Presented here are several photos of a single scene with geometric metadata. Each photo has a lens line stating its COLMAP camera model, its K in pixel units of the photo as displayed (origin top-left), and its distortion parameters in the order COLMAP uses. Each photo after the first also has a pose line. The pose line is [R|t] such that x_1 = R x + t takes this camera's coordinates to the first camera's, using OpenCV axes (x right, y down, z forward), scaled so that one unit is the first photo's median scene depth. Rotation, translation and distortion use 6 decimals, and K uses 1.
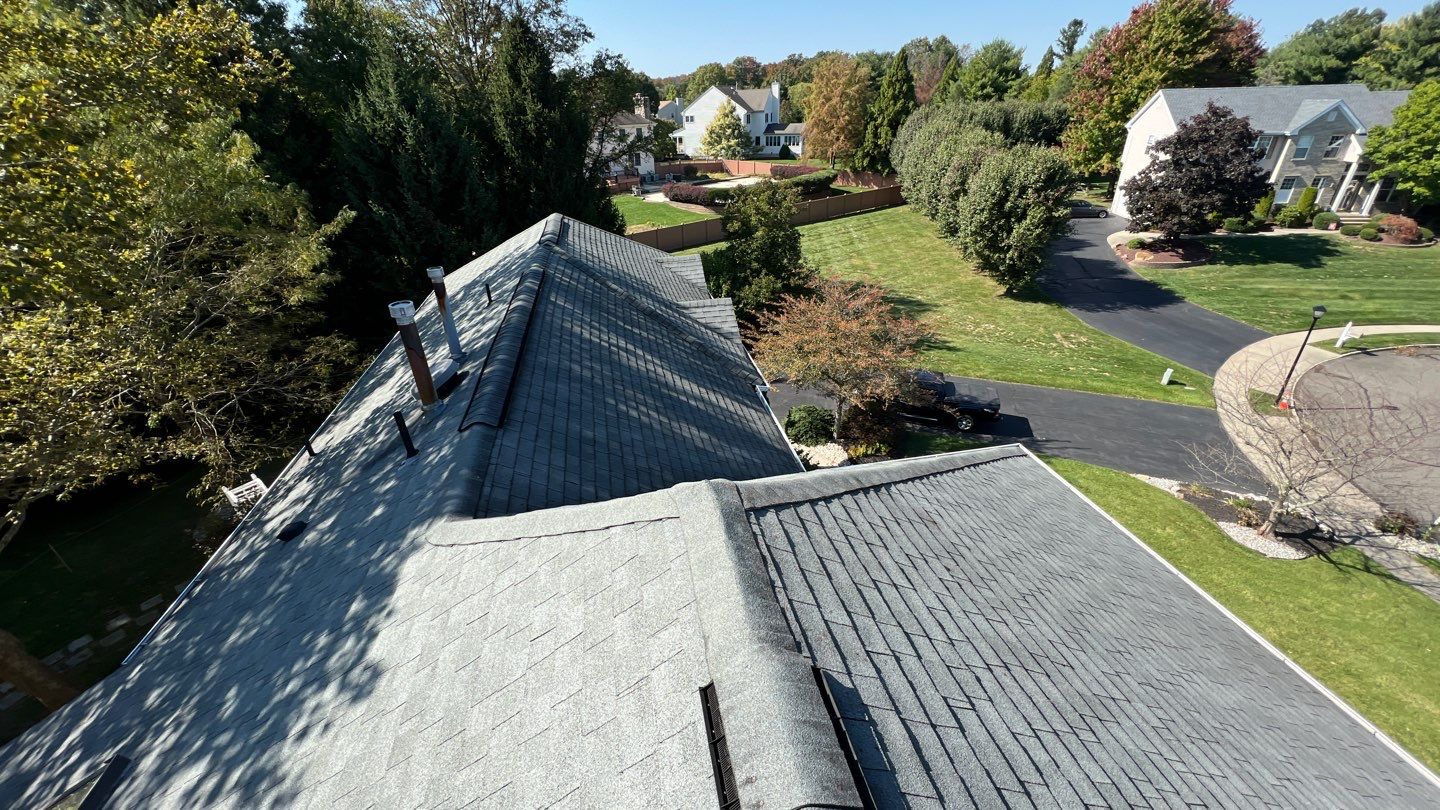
lens RADIAL K [[573.9, 0, 722.9], [0, 573.9, 410.6], [0, 0, 1]] dist [-0.002278, -0.000317]
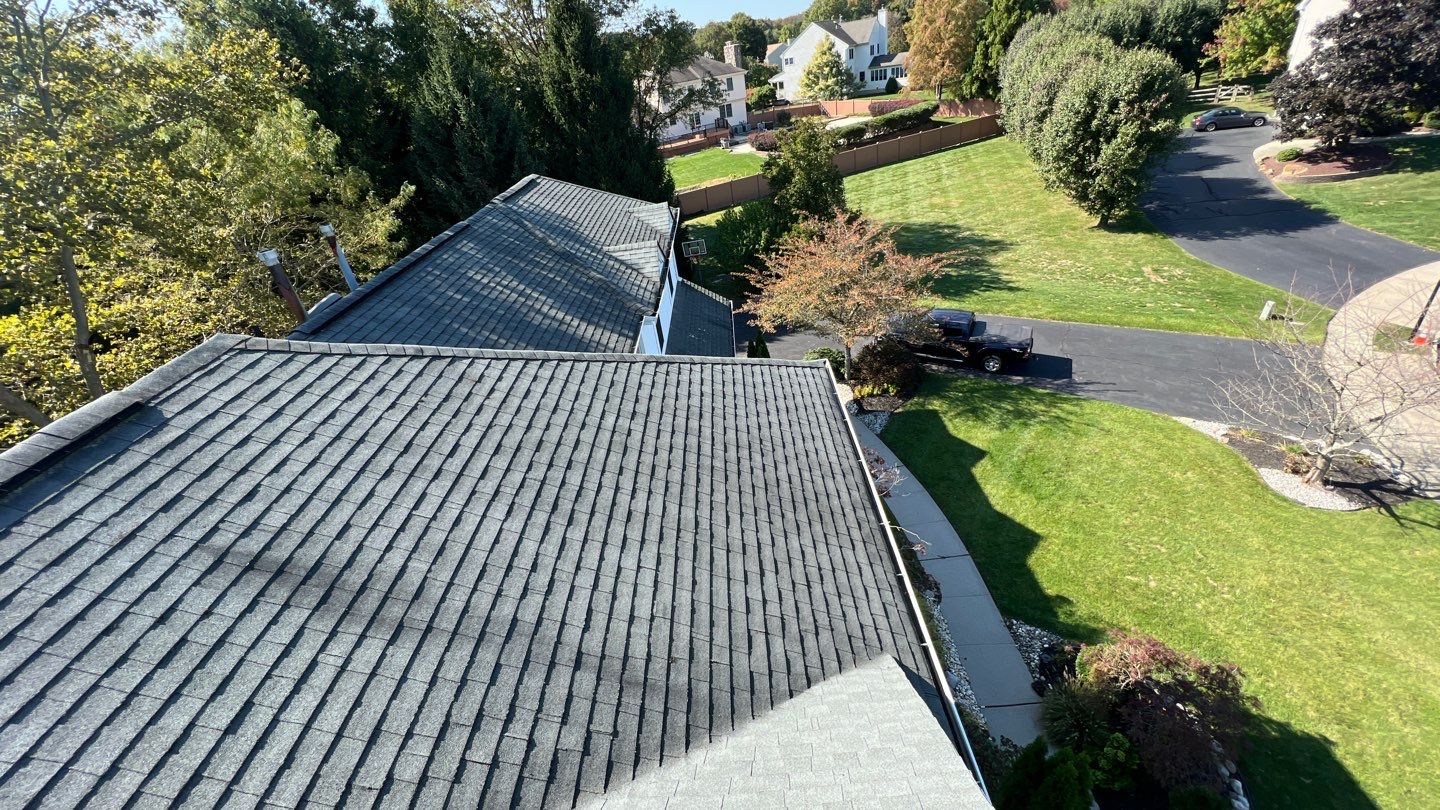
lens RADIAL K [[573.9, 0, 722.9], [0, 573.9, 410.6], [0, 0, 1]] dist [-0.002278, -0.000317]
pose [[0.976705, 0.008274, -0.214425, 0.109198], [0.007856, 0.997208, 0.074266, 0.014391], [0.214441, -0.074221, 0.973913, -0.021641]]
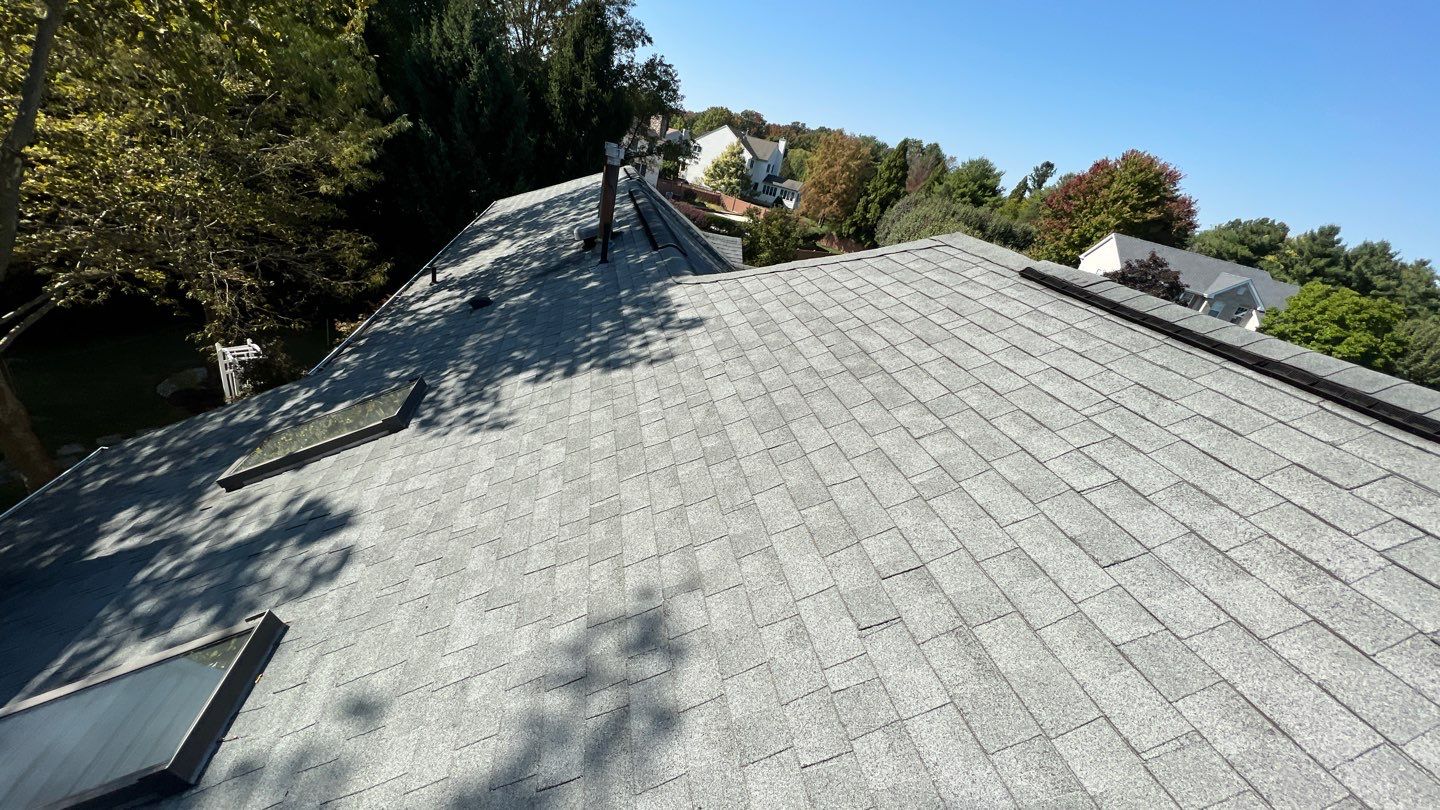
lens RADIAL K [[573.9, 0, 722.9], [0, 573.9, 410.6], [0, 0, 1]] dist [-0.002278, -0.000317]
pose [[0.968360, 0.225117, 0.107708, -0.044411], [-0.217763, 0.973045, -0.075913, 0.052262], [-0.121894, 0.050056, 0.991280, -0.029061]]
